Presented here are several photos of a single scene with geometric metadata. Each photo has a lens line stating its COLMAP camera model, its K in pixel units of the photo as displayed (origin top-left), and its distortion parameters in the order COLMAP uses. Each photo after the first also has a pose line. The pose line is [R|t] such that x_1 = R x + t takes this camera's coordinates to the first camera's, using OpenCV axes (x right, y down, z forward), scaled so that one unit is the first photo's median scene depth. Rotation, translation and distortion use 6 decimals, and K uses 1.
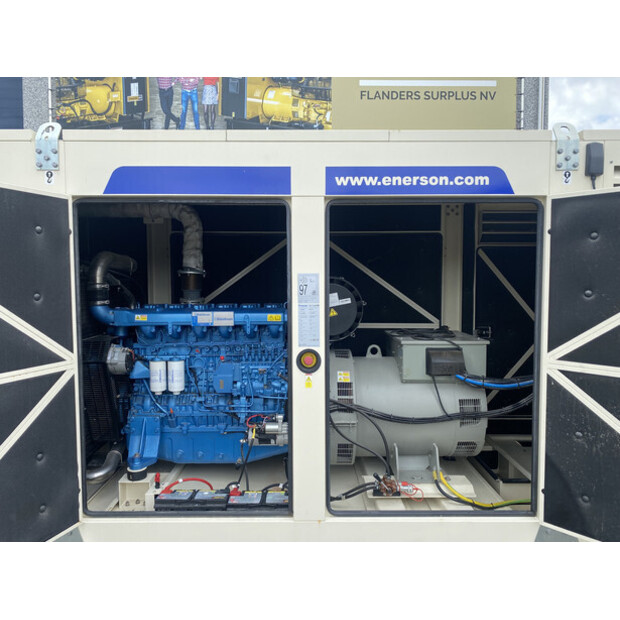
lens RADIAL K [[478.0, 0, 310.0], [0, 478.0, 310.0], [0, 0, 1]] dist [0.008271, -0.056044]
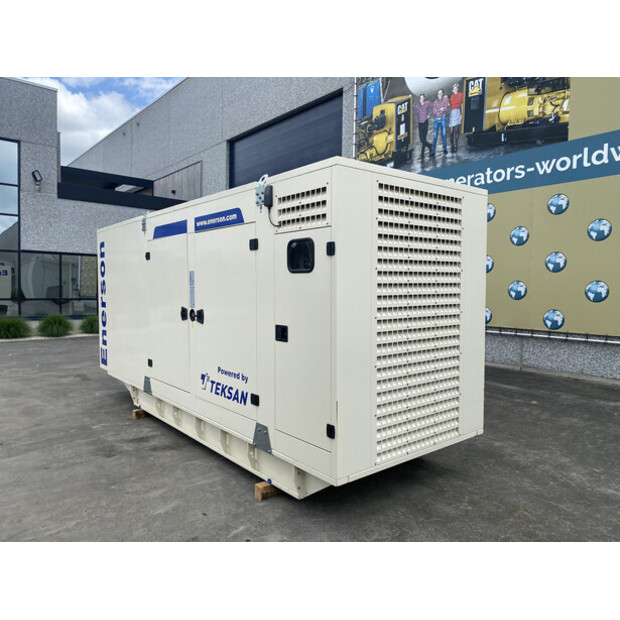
lens RADIAL K [[472.1, 0, 310.0], [0, 472.1, 310.0], [0, 0, 1]] dist [0.022576, -0.014722]
pose [[0.625829, 0.047630, -0.778505, 0.476332], [-0.053275, 0.998413, 0.018257, 0.006303], [0.778139, 0.030049, 0.627373, 0.034192]]
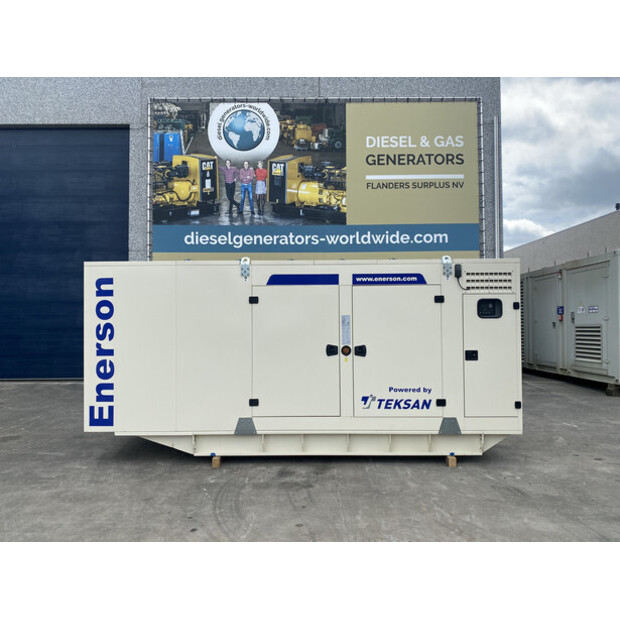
lens RADIAL K [[470.1, 0, 310.0], [0, 470.1, 310.0], [0, 0, 1]] dist [0.047121, -0.057683]
pose [[0.999793, -0.003284, -0.020067, -0.035883], [0.001775, 0.997201, -0.074745, 0.020142], [0.020256, 0.074694, 0.997001, -0.373881]]
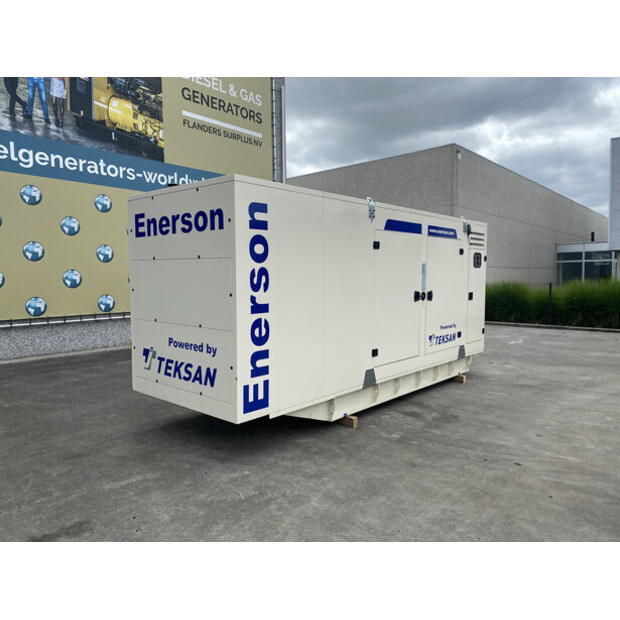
lens RADIAL K [[470.3, 0, 310.5], [0, 470.3, 302.9], [0, 0, 1]] dist [0.024891, -0.011044]
pose [[0.674194, -0.045482, 0.737152, -0.619155], [0.044656, 0.998786, 0.020783, 0.016406], [-0.737203, 0.018907, 0.675407, -0.086465]]
